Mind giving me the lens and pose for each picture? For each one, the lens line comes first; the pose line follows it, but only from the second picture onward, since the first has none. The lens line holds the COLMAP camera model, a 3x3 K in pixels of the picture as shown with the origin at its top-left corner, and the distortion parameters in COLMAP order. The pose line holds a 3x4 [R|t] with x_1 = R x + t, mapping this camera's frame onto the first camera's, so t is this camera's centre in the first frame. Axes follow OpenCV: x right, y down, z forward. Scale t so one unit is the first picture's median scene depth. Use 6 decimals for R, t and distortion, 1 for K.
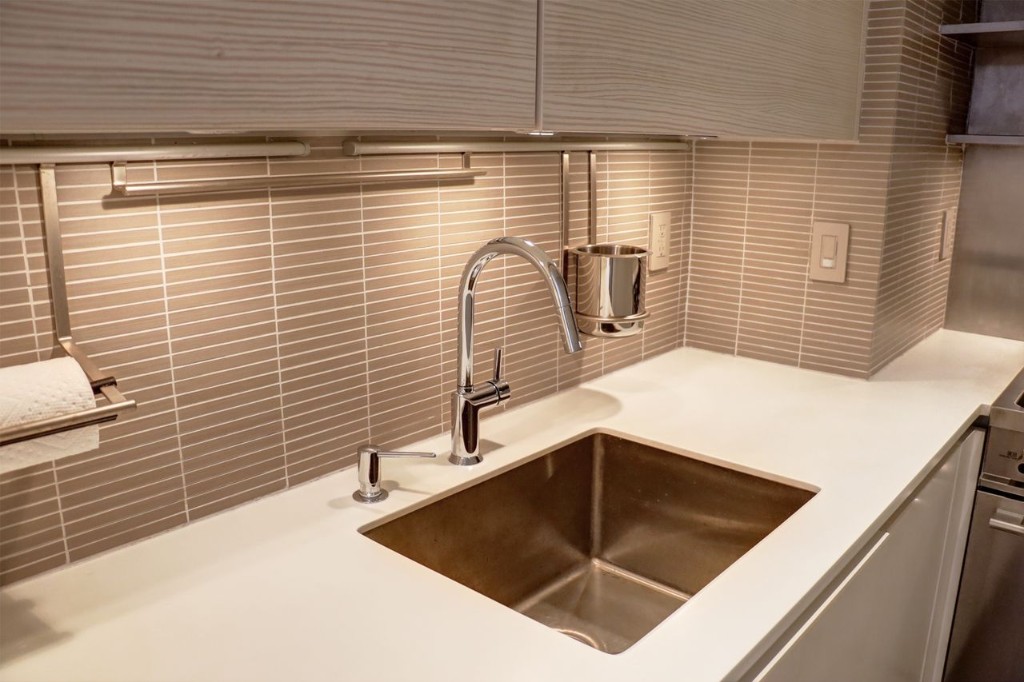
lens RADIAL K [[834.3, 0, 512.0], [0, 834.3, 341.0], [0, 0, 1]] dist [-0.194220, 0.170883]
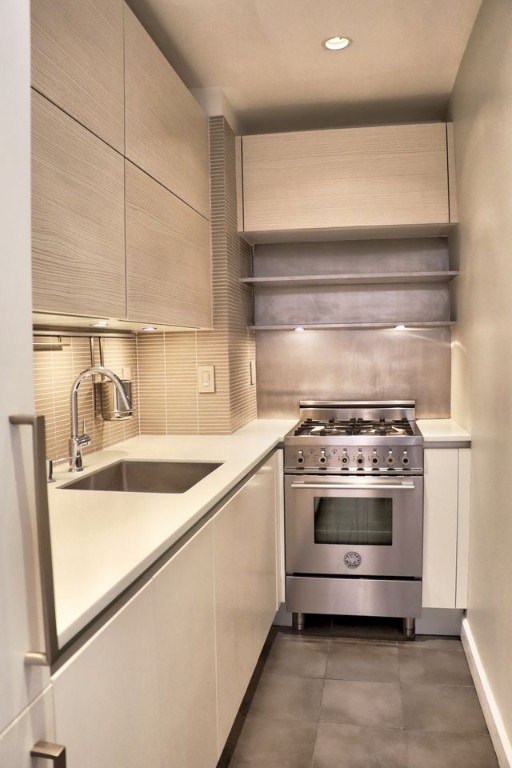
lens RADIAL K [[625.7, 0, 256.0], [0, 625.7, 384.0], [0, 0, 1]] dist [-0.194220, 0.170883]
pose [[0.865799, -0.056749, 0.497163, -0.337875], [0.150110, 0.977245, -0.149864, 0.180092], [-0.477346, 0.204381, 0.854616, -0.512849]]
